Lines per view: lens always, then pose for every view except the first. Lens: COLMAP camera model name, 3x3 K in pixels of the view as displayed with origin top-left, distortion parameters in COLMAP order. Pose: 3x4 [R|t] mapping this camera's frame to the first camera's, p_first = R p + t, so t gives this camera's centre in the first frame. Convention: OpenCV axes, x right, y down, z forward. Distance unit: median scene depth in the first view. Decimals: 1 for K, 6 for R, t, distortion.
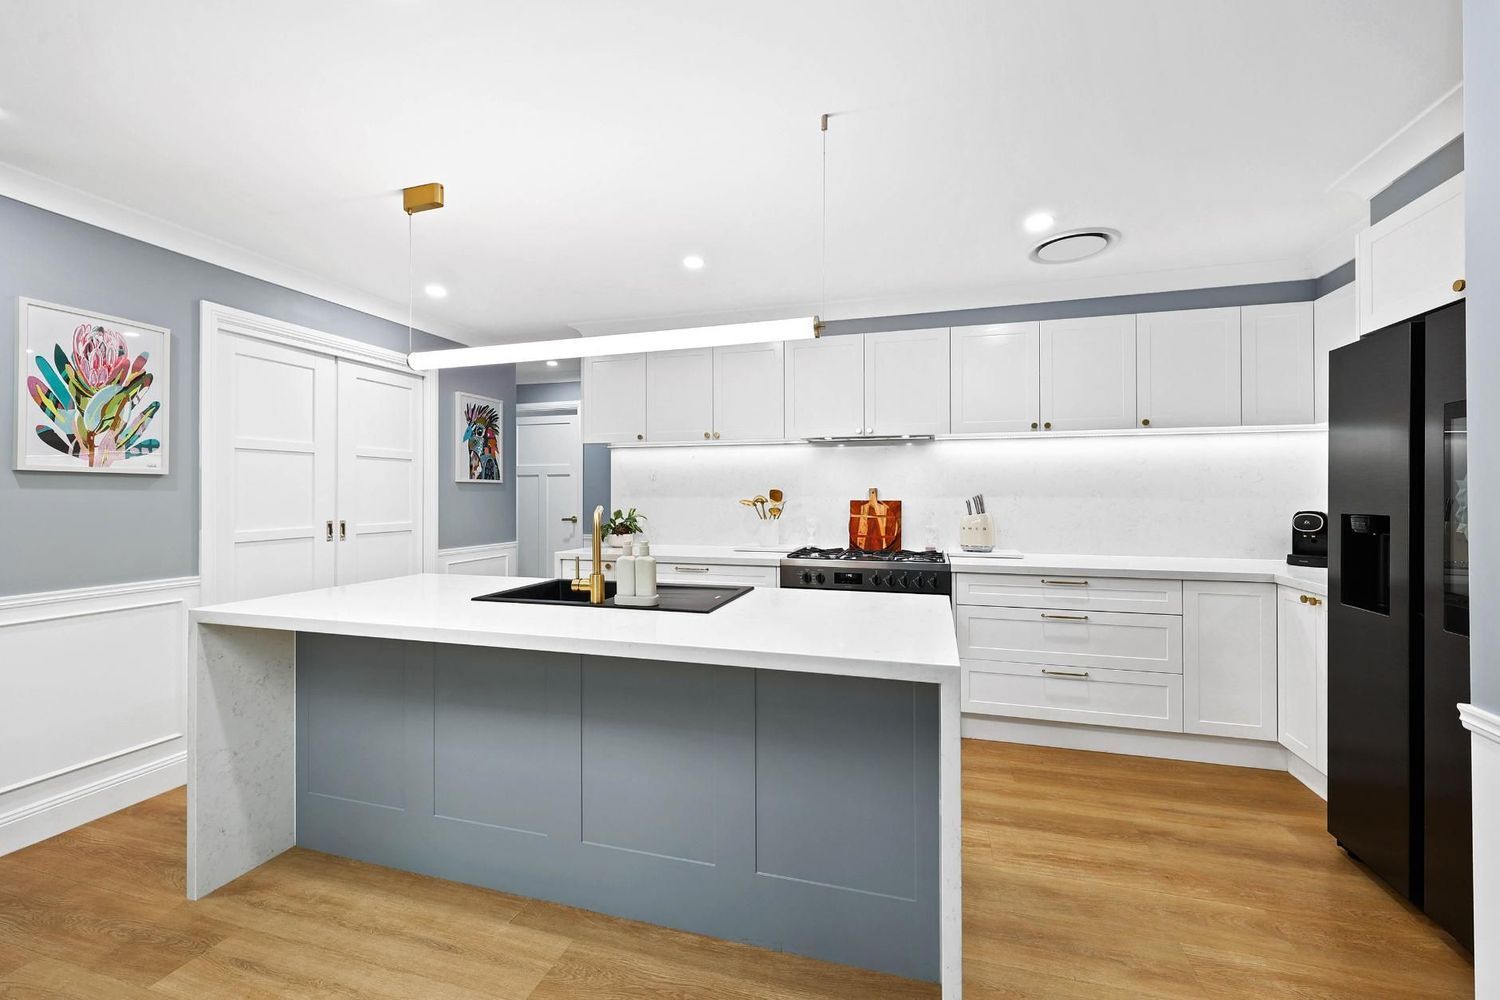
lens RADIAL K [[612.4, 0, 753.9], [0, 612.4, 494.3], [0, 0, 1]] dist [-0.000964, -0.000182]
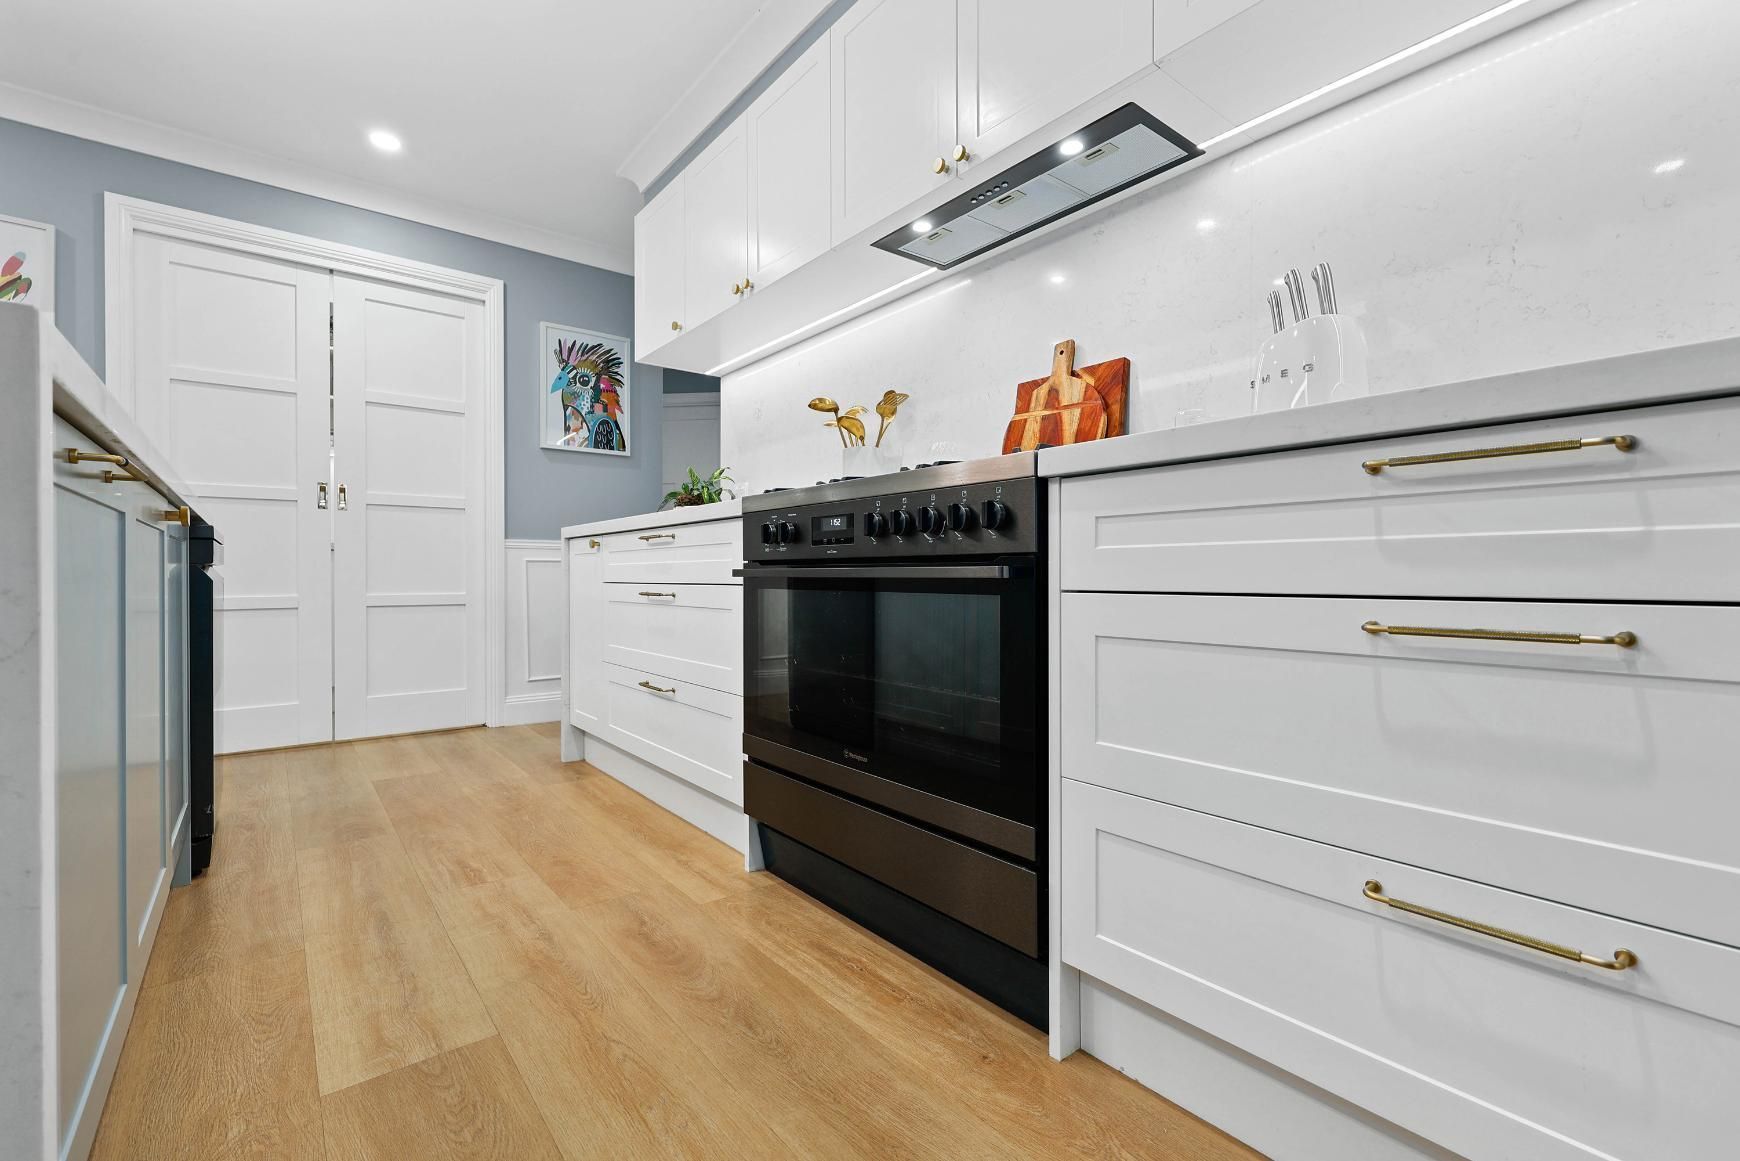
lens RADIAL K [[764.6, 0, 872.4], [0, 764.6, 576.0], [0, 0, 1]] dist [0.001091, -0.000420]
pose [[0.818105, 0.000555, -0.575069, 0.480249], [-0.000530, 1.000000, 0.000211, 0.178473], [0.575069, 0.000132, 0.818105, 0.678069]]
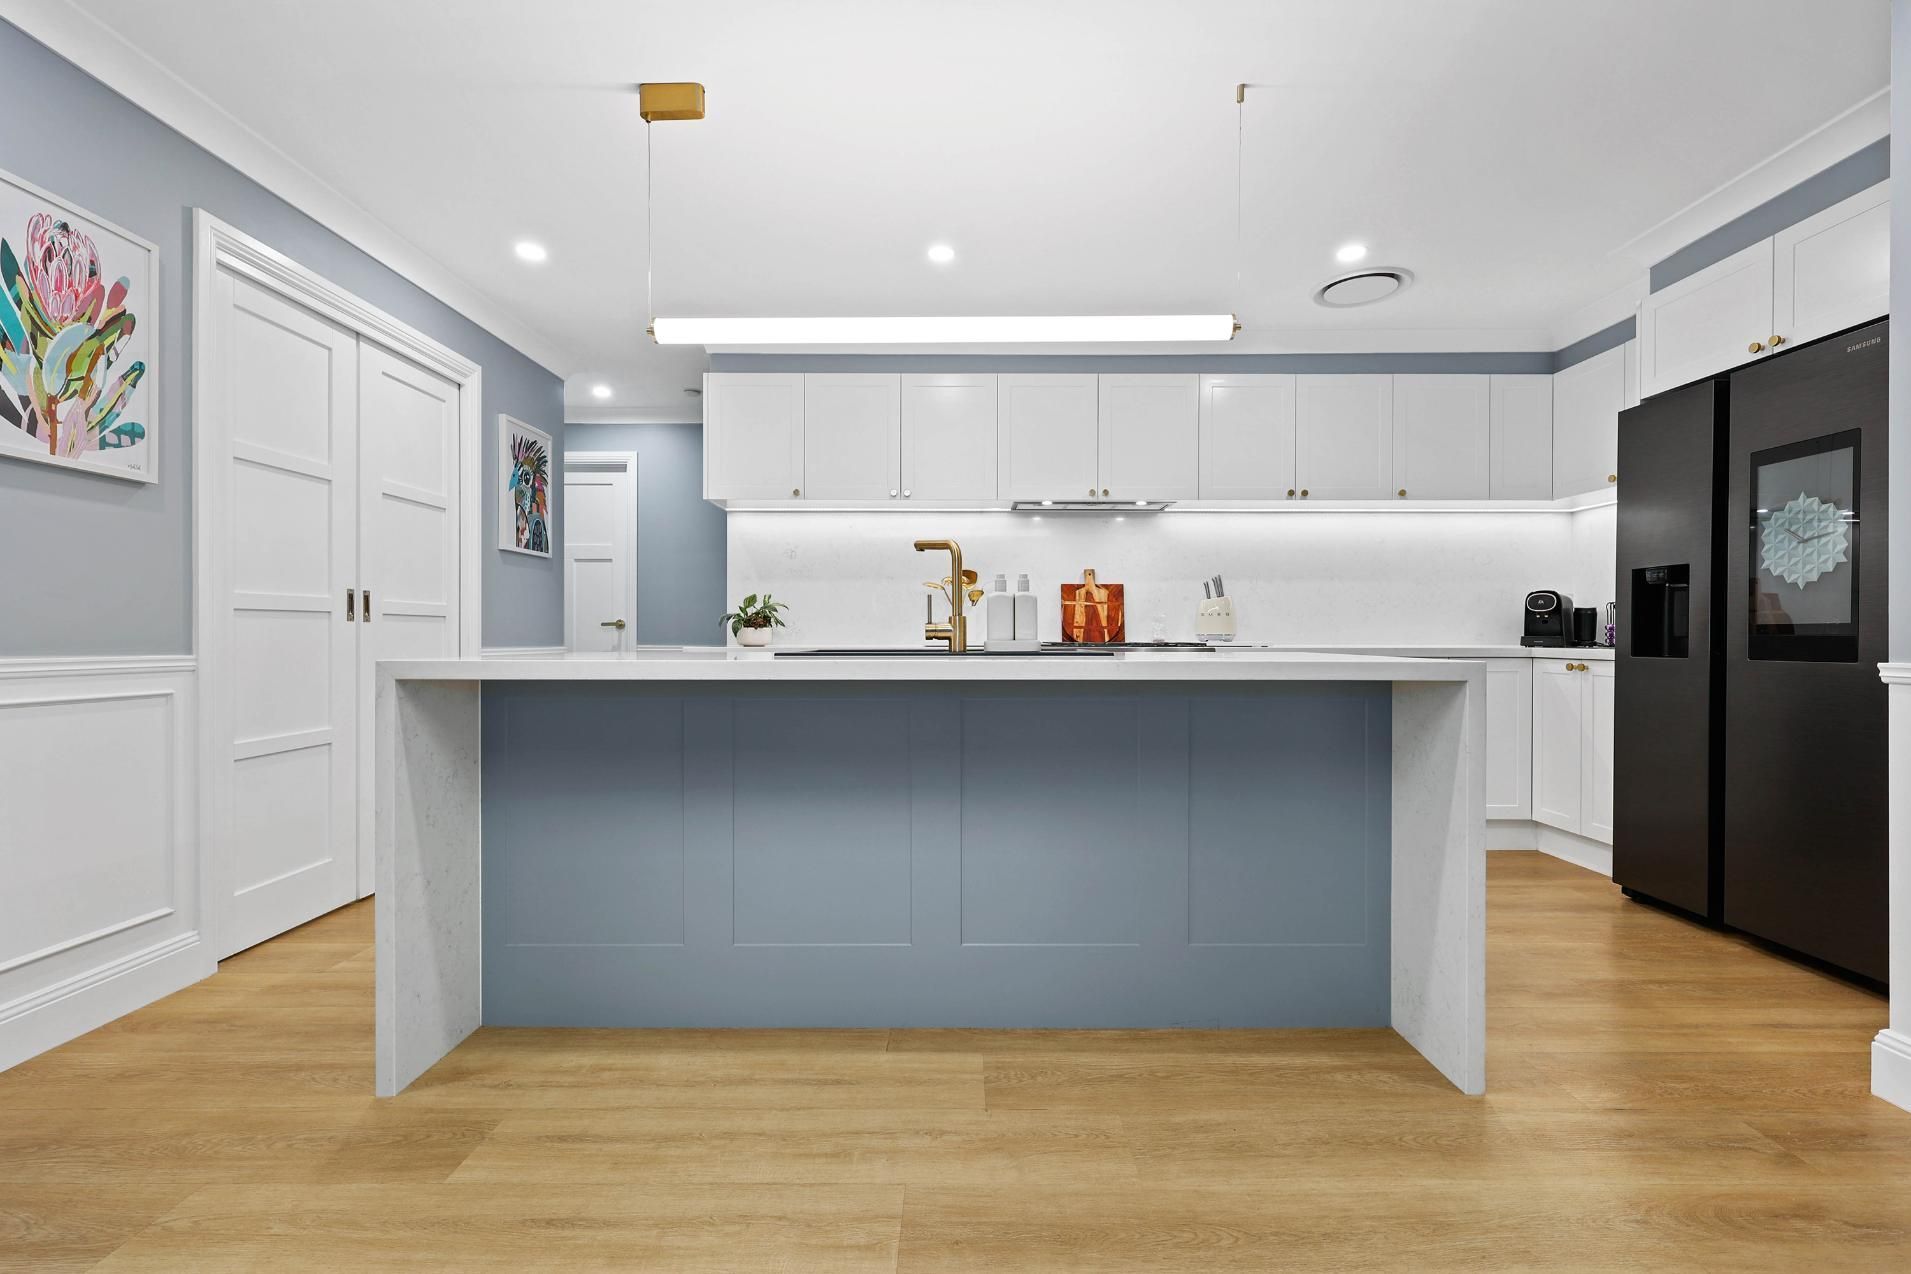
lens RADIAL K [[839.8, 0, 958.3], [0, 839.8, 643.9], [0, 0, 1]] dist [0.001091, -0.000420]
pose [[0.960089, -0.000547, 0.279695, -0.363331], [-0.002100, 0.999956, 0.009166, 0.101586], [-0.279687, -0.009388, 0.960045, -0.028847]]
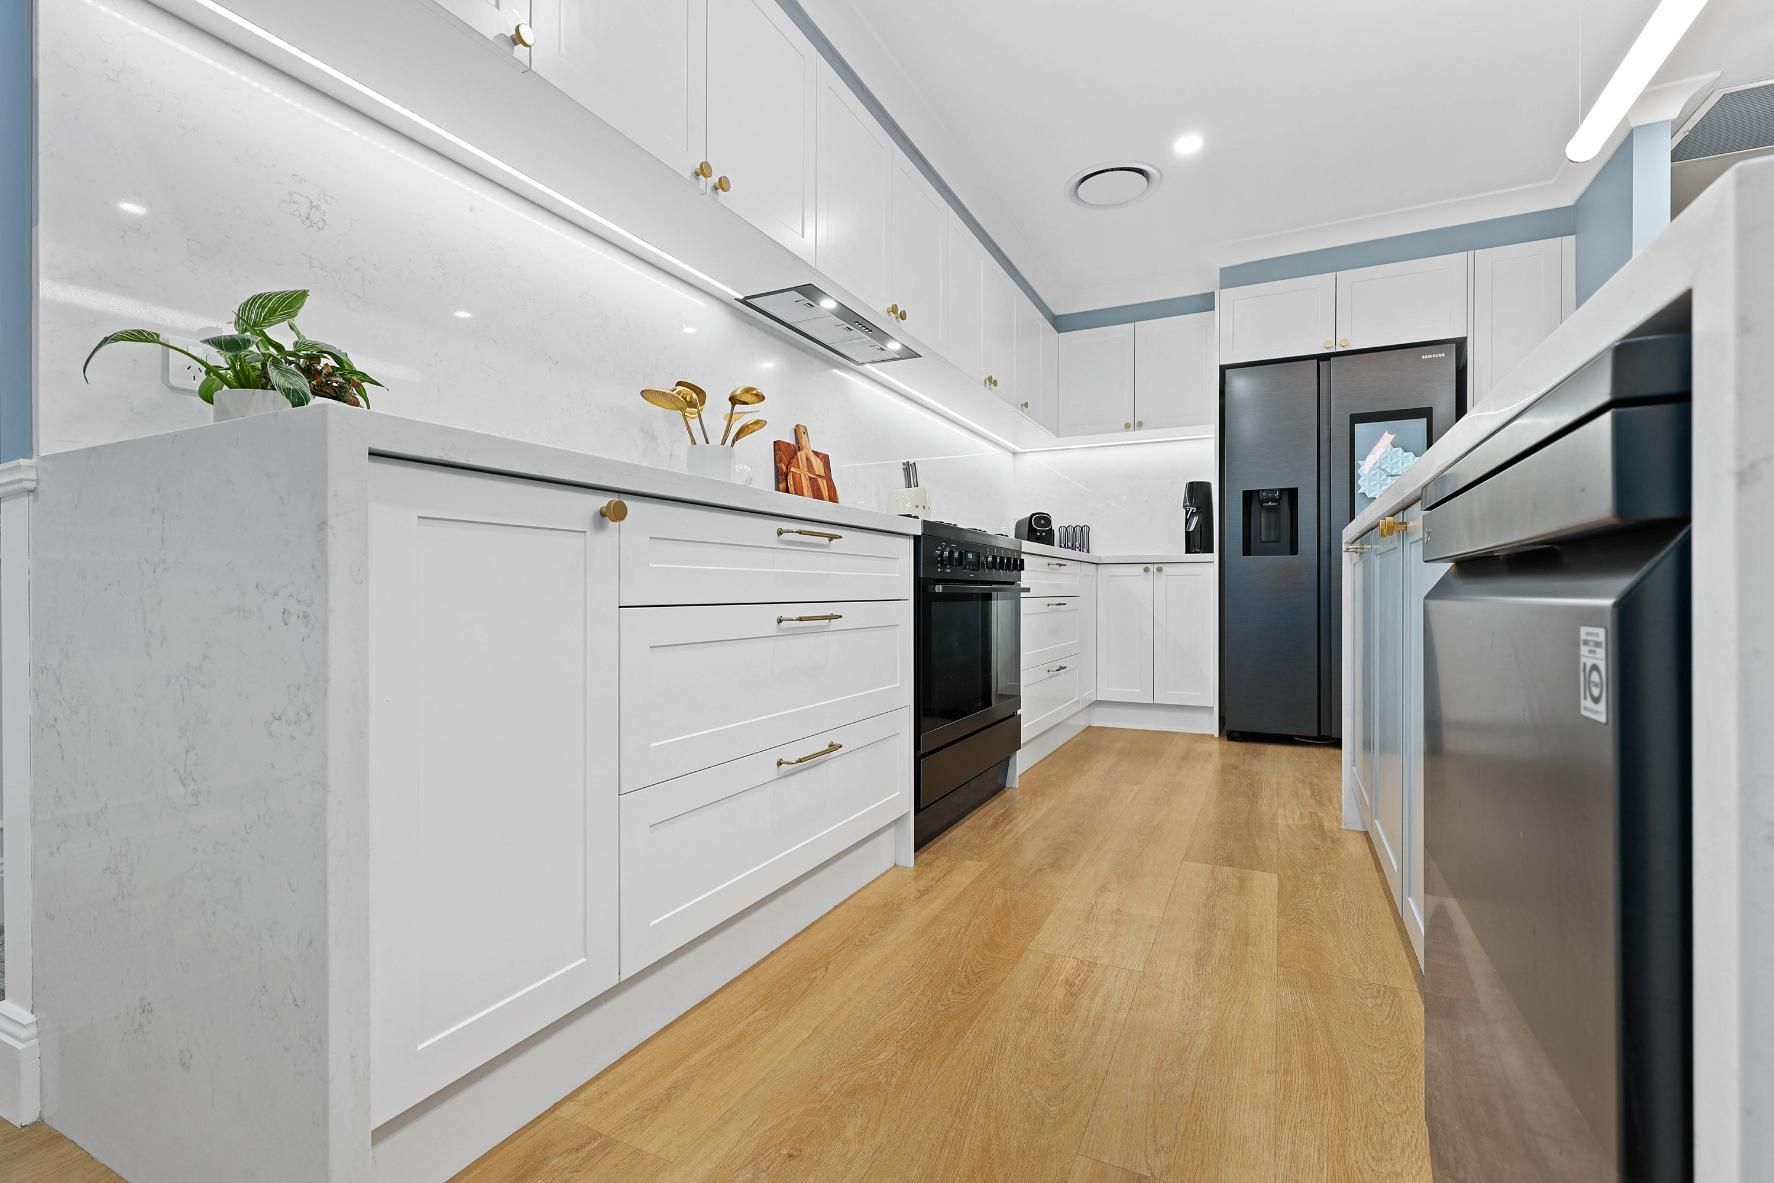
lens RADIAL K [[779.6, 0, 893.3], [0, 779.6, 594.7], [0, 0, 1]] dist [0.001091, -0.000420]
pose [[0.170190, -0.003840, 0.985404, -0.615885], [0.000275, 0.999993, 0.003850, 0.178598], [-0.985411, -0.000384, 0.170190, 1.022578]]
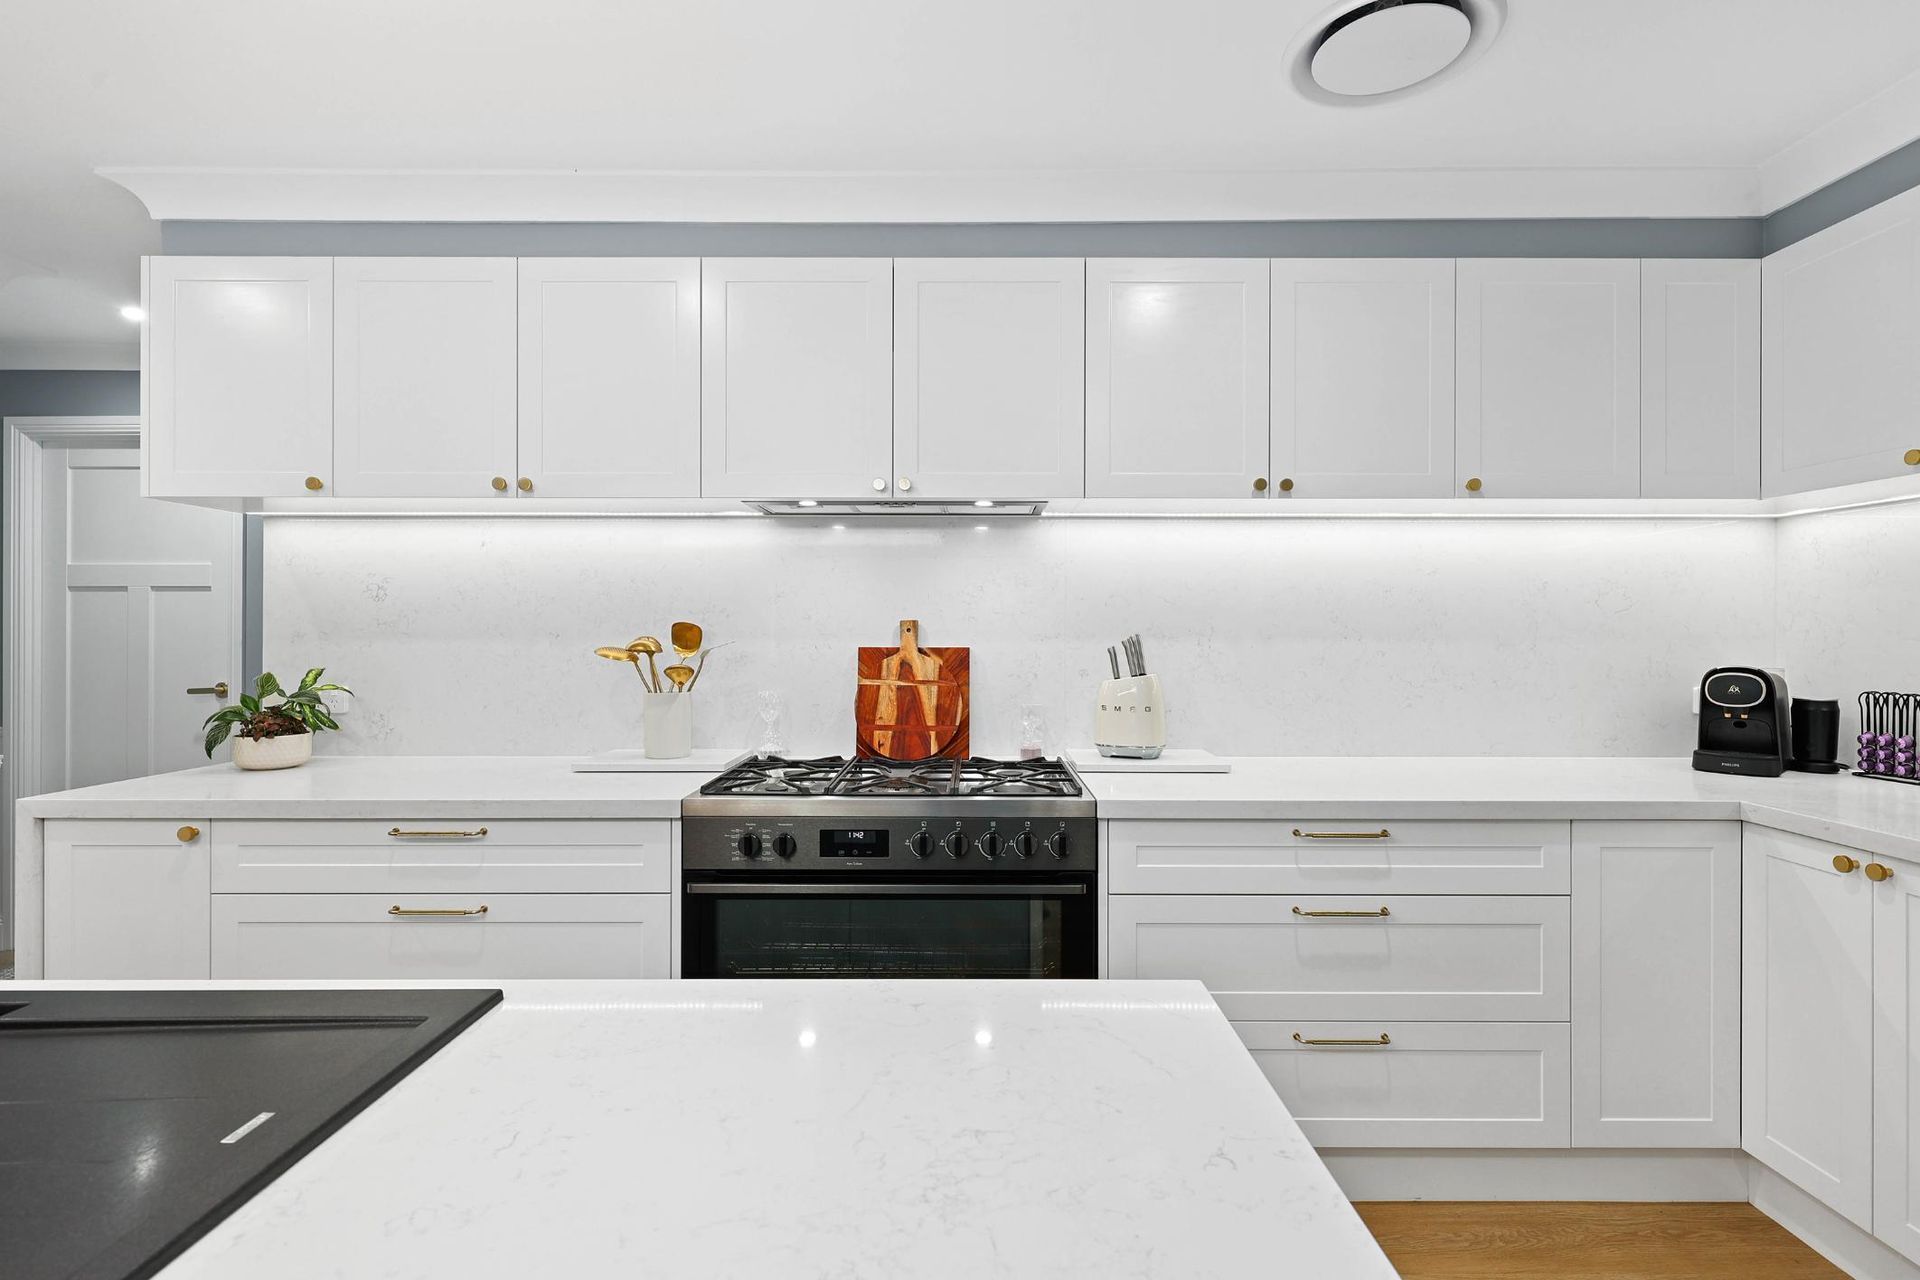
lens RADIAL K [[918.7, 0, 968.4], [0, 918.7, 633.2], [0, 0, 1]] dist [0.001268, -0.002303]
pose [[0.960031, 0.001432, 0.279890, 0.060552], [-0.002031, 0.999996, 0.001851, -0.002231], [-0.279887, -0.002346, 0.960030, 0.430944]]
